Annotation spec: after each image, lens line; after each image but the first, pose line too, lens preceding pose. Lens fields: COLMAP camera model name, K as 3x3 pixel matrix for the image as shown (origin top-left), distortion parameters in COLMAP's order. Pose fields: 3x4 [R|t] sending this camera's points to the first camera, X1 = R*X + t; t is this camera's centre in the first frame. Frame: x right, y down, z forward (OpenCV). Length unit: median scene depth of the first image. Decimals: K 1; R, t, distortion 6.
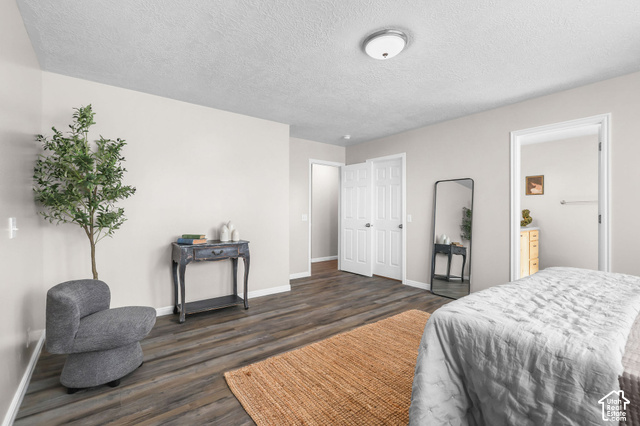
lens RADIAL K [[286.9, 0, 318.8], [0, 286.9, 212.7], [0, 0, 1]] dist [0.001768, 0.000001]
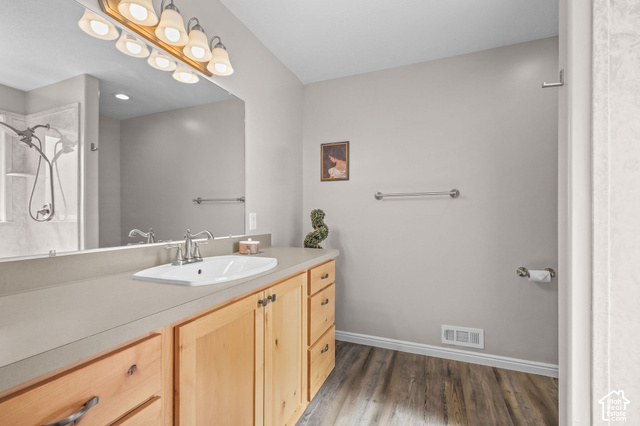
lens RADIAL K [[286.9, 0, 319.8], [0, 286.9, 214.9], [0, 0, 1]] dist [0.001768, 0.000001]
pose [[0.869049, -0.000071, 0.494726, 0.490939], [0.002864, 0.999984, -0.004888, -0.000484], [-0.494718, 0.005665, 0.869035, 0.590173]]
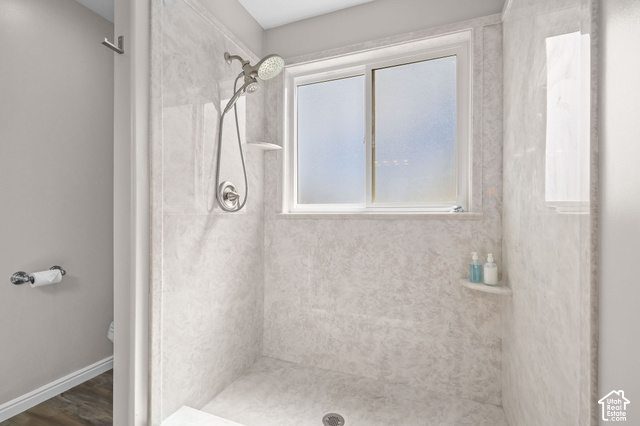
lens RADIAL K [[286.9, 0, 318.9], [0, 286.9, 213.2], [0, 0, 1]] dist [0.001768, 0.000001]
pose [[-0.494432, -0.000209, 0.869216, 0.547153], [-0.001437, 0.999999, -0.000577, 0.018493], [-0.869215, -0.001534, -0.494431, 0.735992]]
